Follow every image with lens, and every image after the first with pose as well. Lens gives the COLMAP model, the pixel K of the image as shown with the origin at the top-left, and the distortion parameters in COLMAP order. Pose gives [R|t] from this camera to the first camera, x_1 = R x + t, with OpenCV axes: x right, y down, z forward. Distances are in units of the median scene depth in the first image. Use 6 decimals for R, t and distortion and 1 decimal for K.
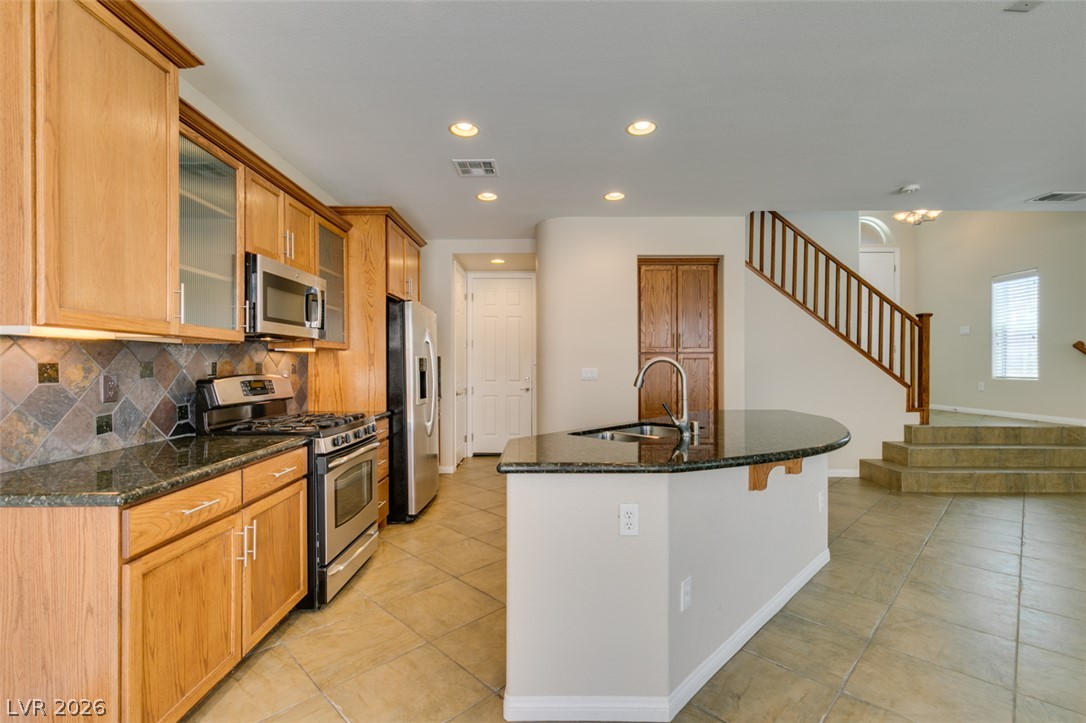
lens RADIAL K [[486.3, 0, 540.6], [0, 486.3, 364.7], [0, 0, 1]] dist [0.007440, -0.001591]
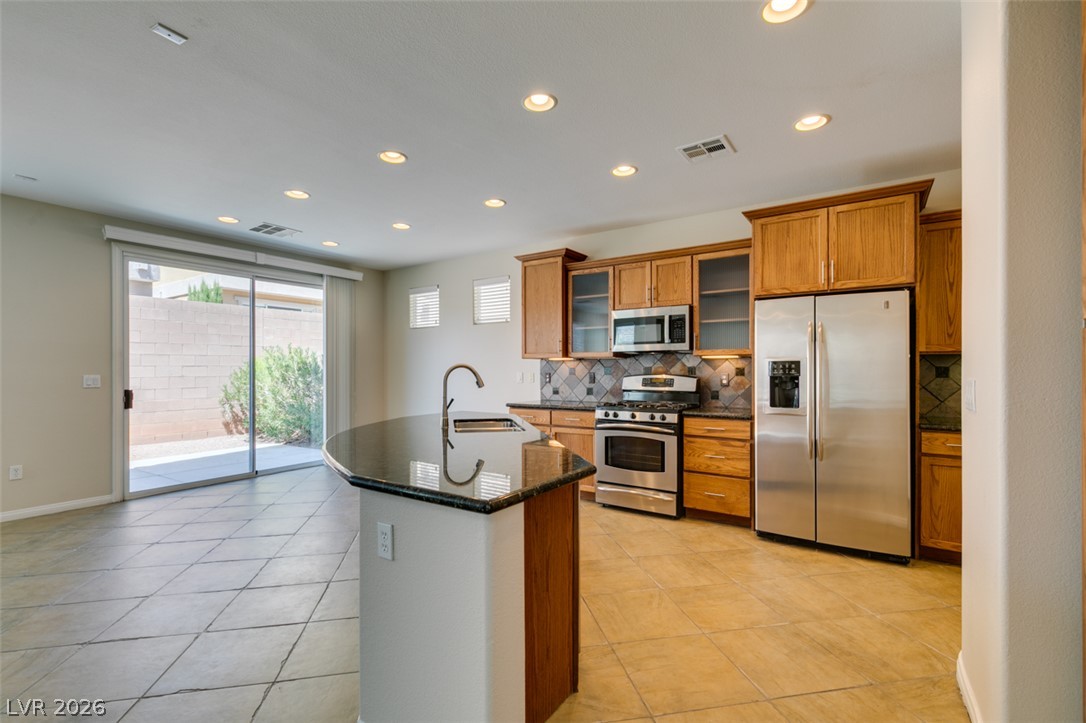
lens RADIAL K [[486.3, 0, 541.0], [0, 486.3, 367.7], [0, 0, 1]] dist [0.007440, -0.001591]
pose [[-0.561822, 0.001004, -0.827257, 0.661291], [0.002374, 0.999997, -0.000399, -0.002244], [0.827255, -0.002188, -0.561823, 1.054766]]
